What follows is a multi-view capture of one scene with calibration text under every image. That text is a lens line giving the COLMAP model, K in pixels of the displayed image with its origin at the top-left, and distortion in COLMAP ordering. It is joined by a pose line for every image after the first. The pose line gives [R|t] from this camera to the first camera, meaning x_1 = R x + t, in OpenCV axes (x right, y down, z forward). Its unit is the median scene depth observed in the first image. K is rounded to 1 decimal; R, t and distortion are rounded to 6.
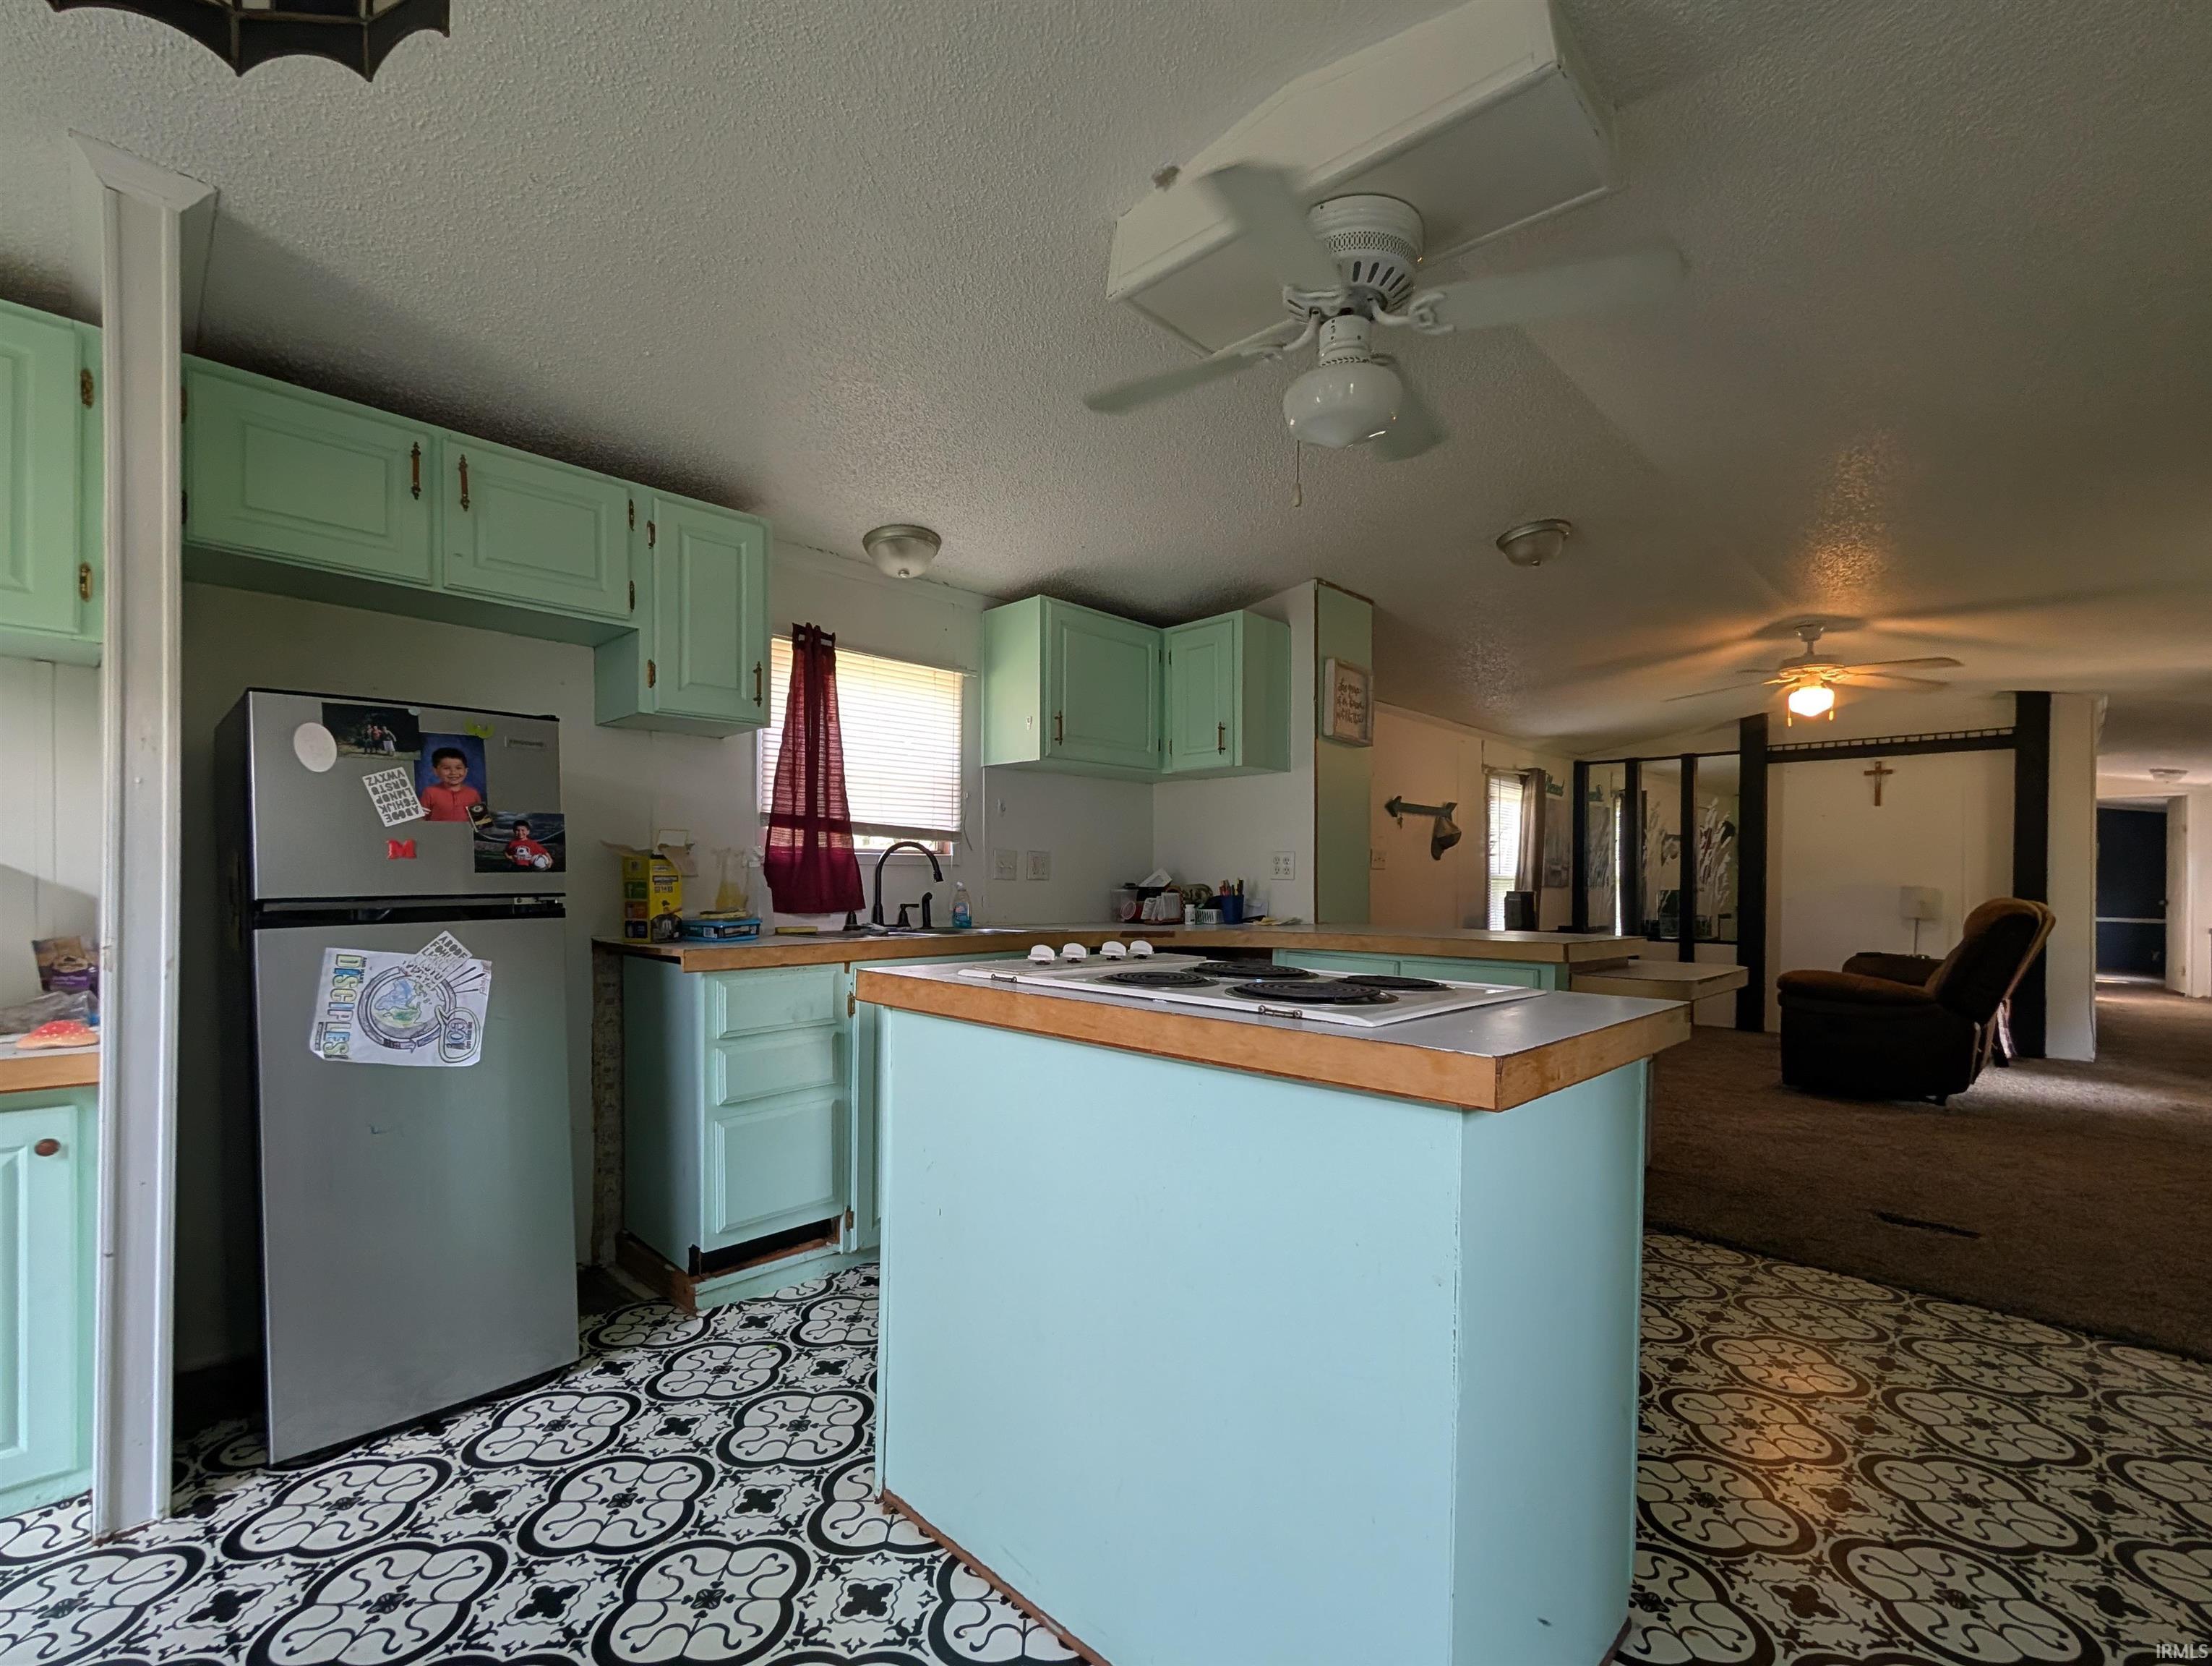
lens RADIAL K [[992.1, 0, 1101.6], [0, 992.1, 879.8], [0, 0, 1]] dist [-0.000372, 0.000253]
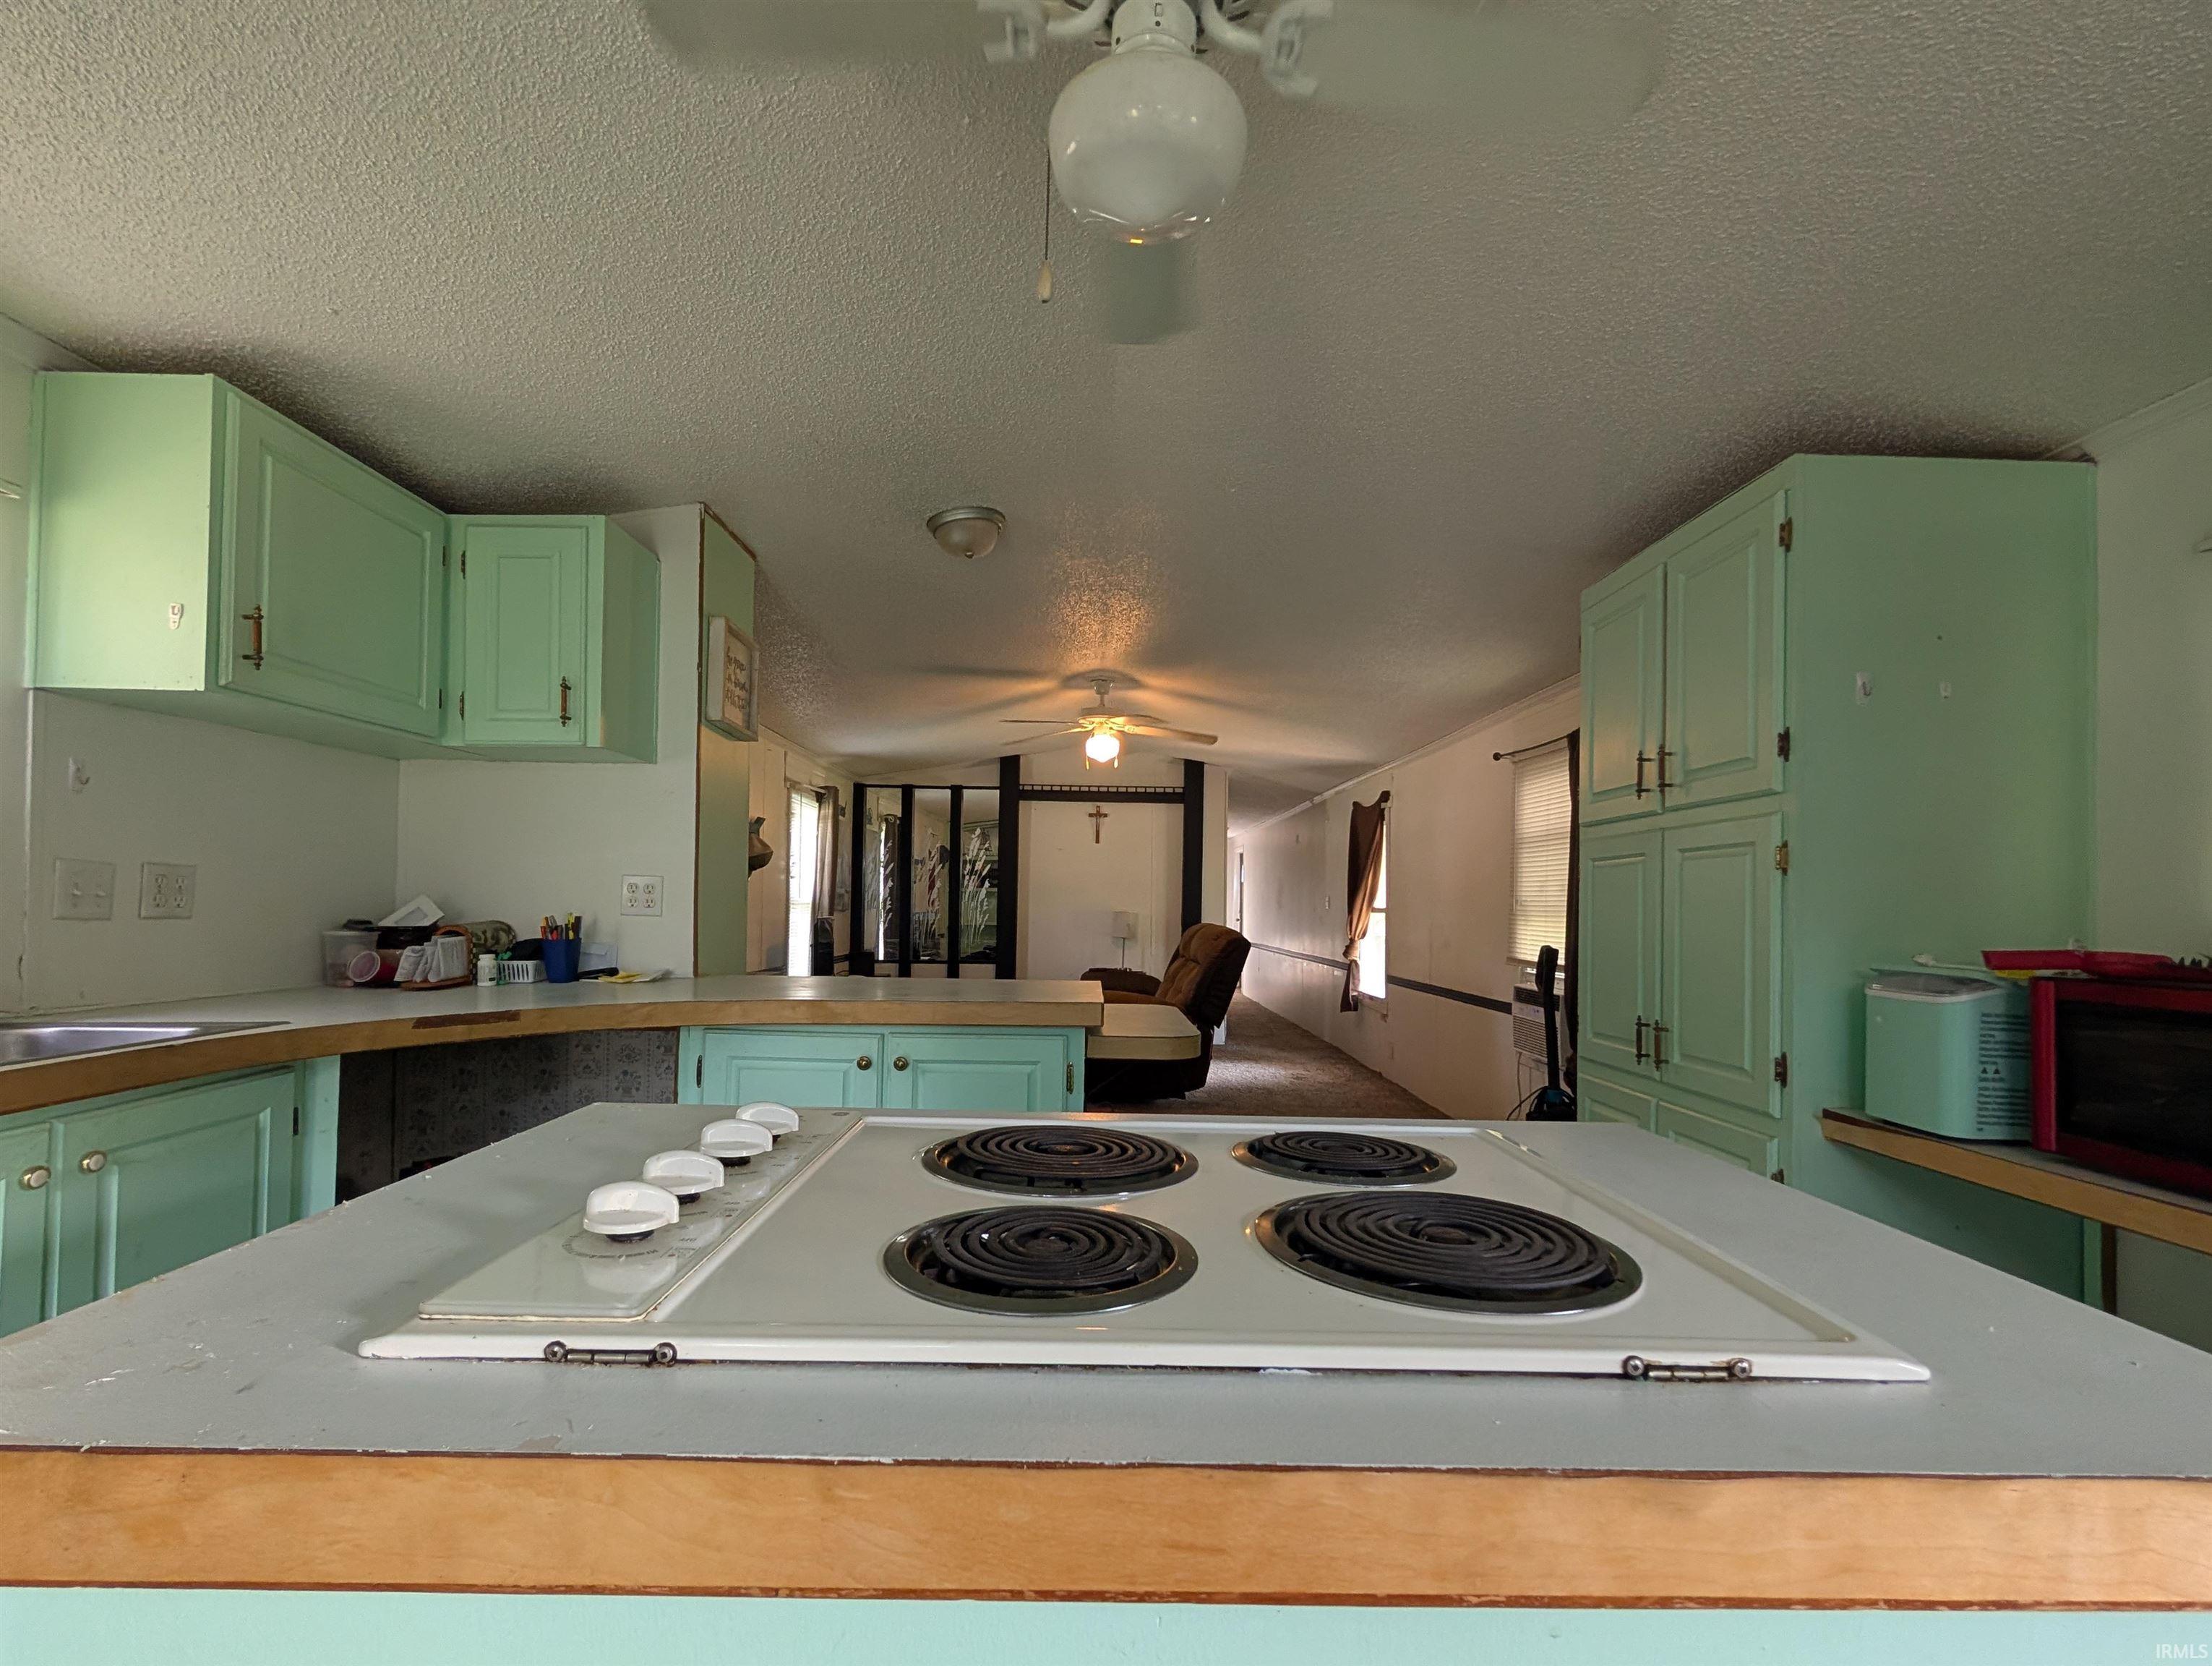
lens RADIAL K [[992.1, 0, 1101.6], [0, 992.1, 879.8], [0, 0, 1]] dist [-0.000372, 0.000253]
pose [[0.709807, 0.020193, 0.704107, -0.077991], [-0.010392, 0.999780, -0.018196, -0.015235], [-0.704320, 0.005598, 0.709861, 0.255780]]
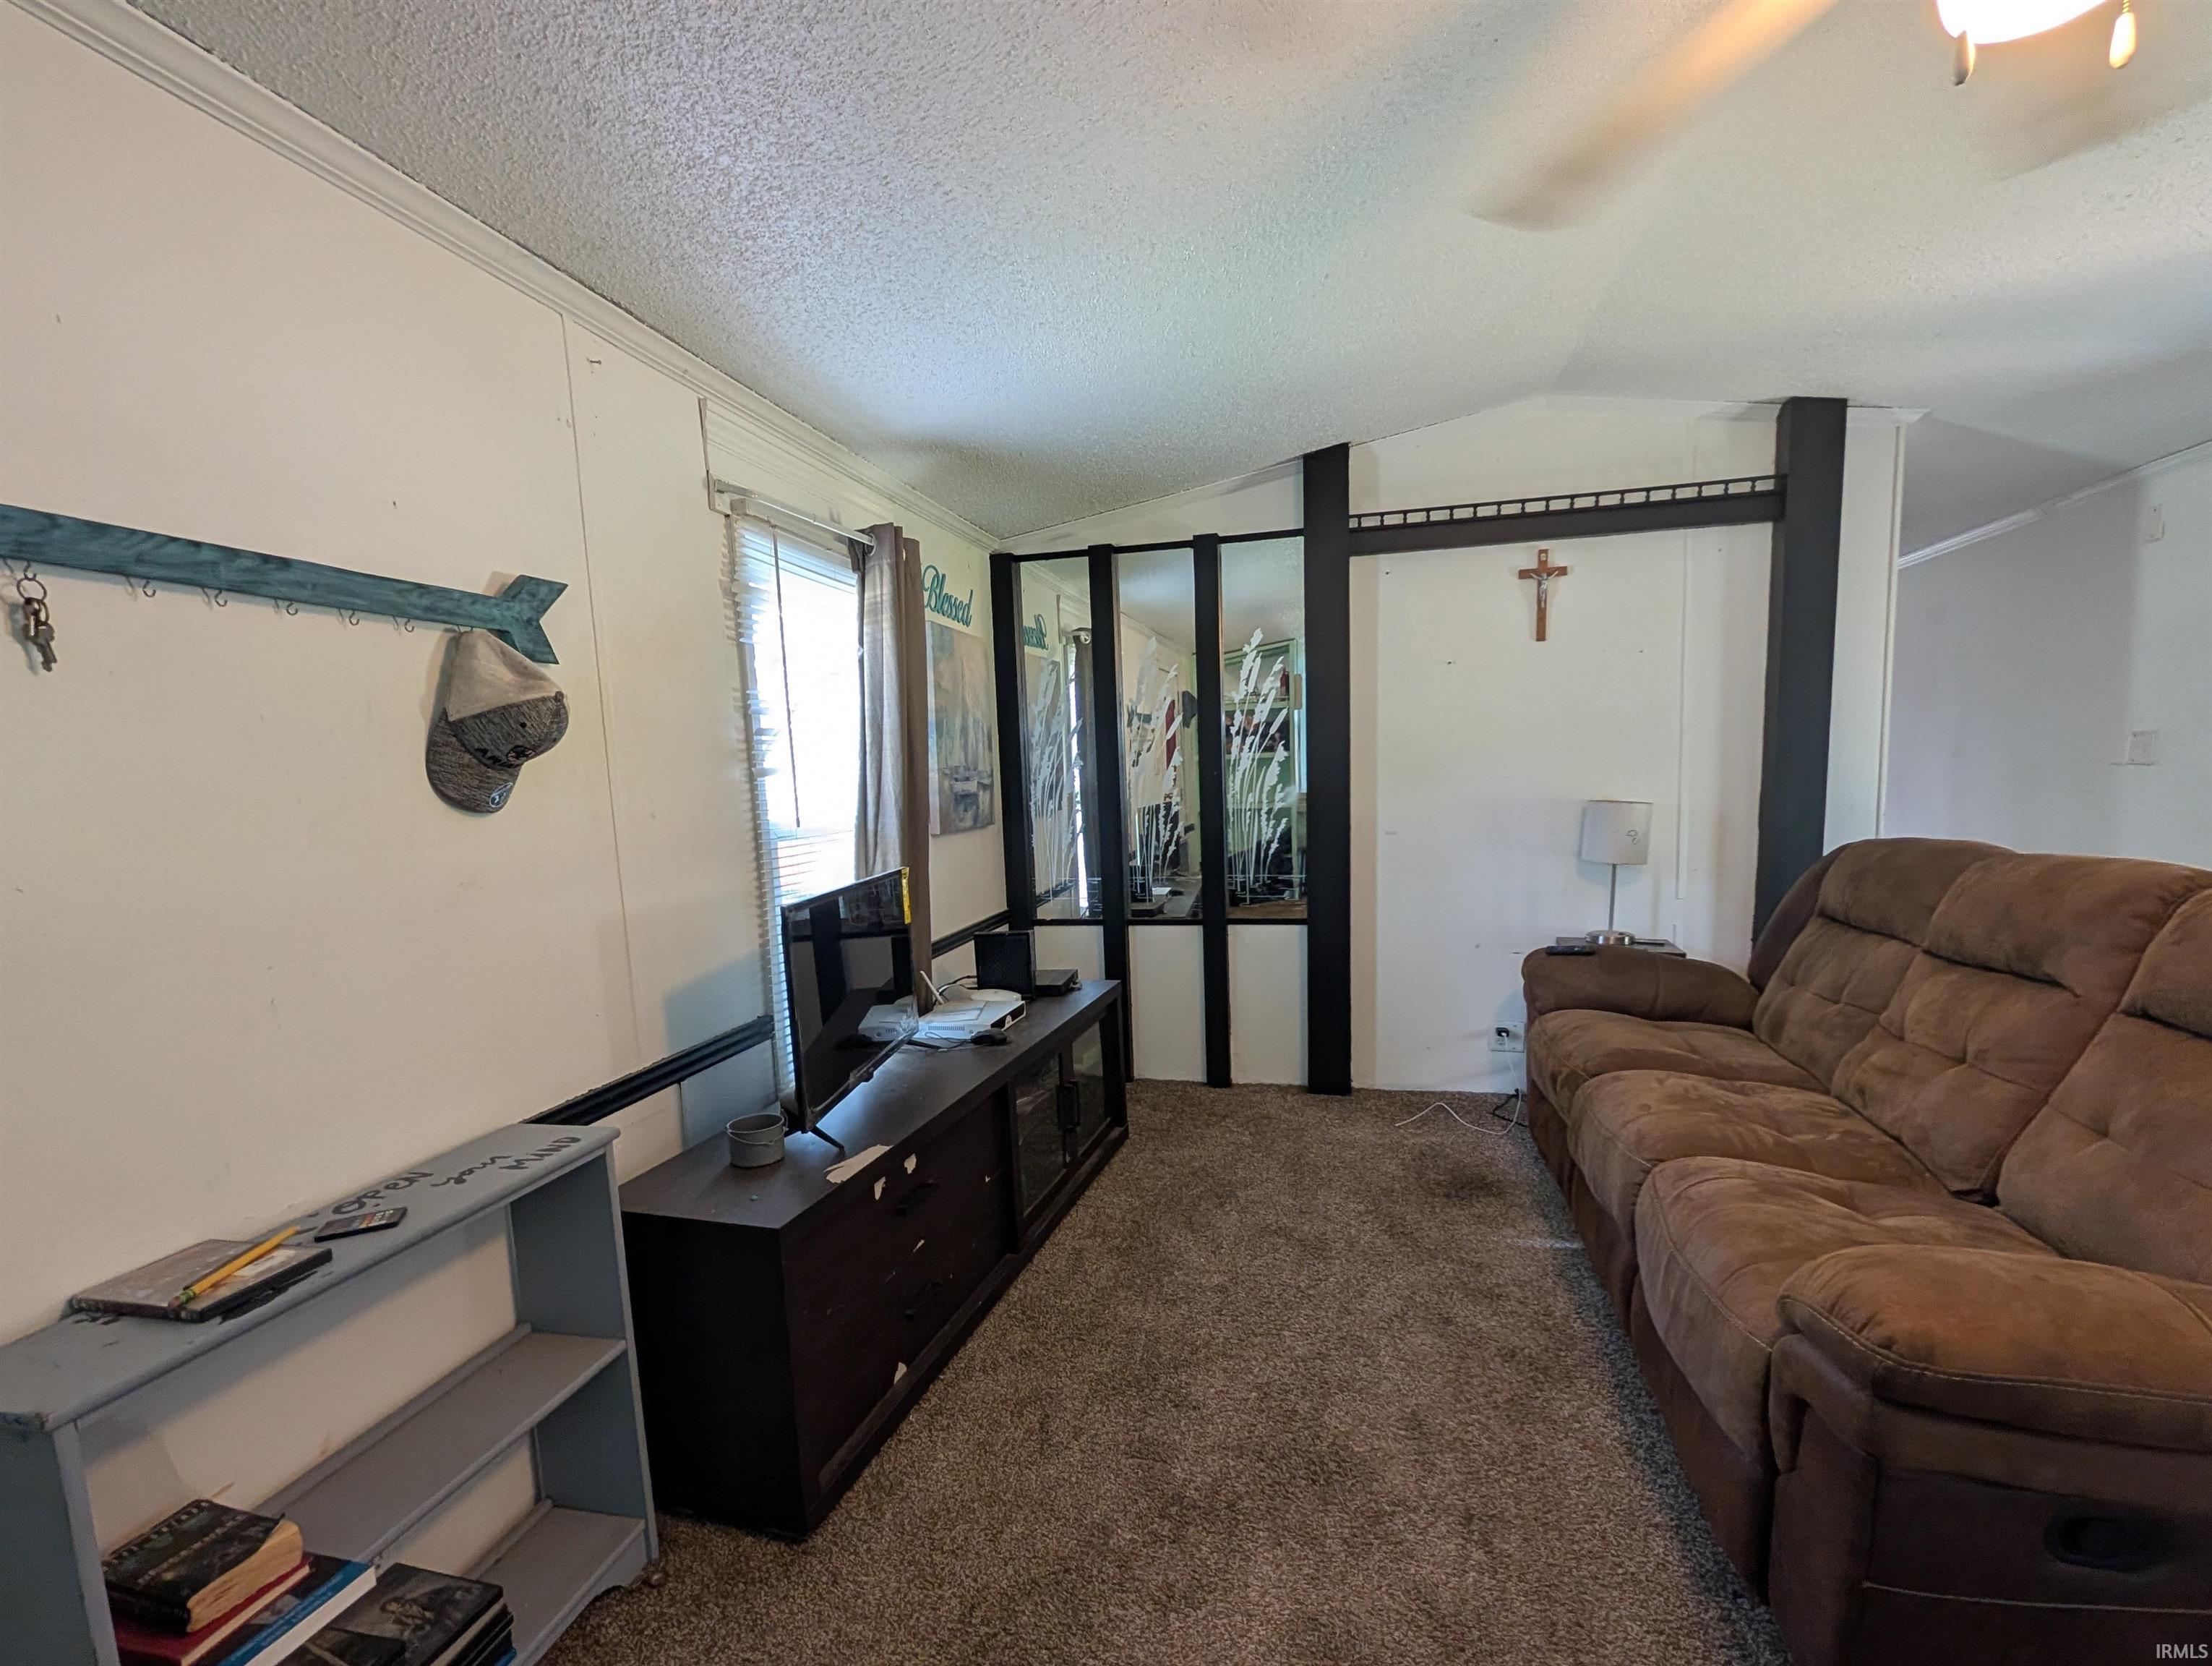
lens RADIAL K [[992.1, 0, 1101.6], [0, 992.1, 879.8], [0, 0, 1]] dist [-0.000372, 0.000253]
pose [[0.860289, -0.099666, 0.499970, 0.538044], [0.046380, 0.991938, 0.117932, -0.039394], [-0.507693, -0.078267, 0.857976, 1.105723]]
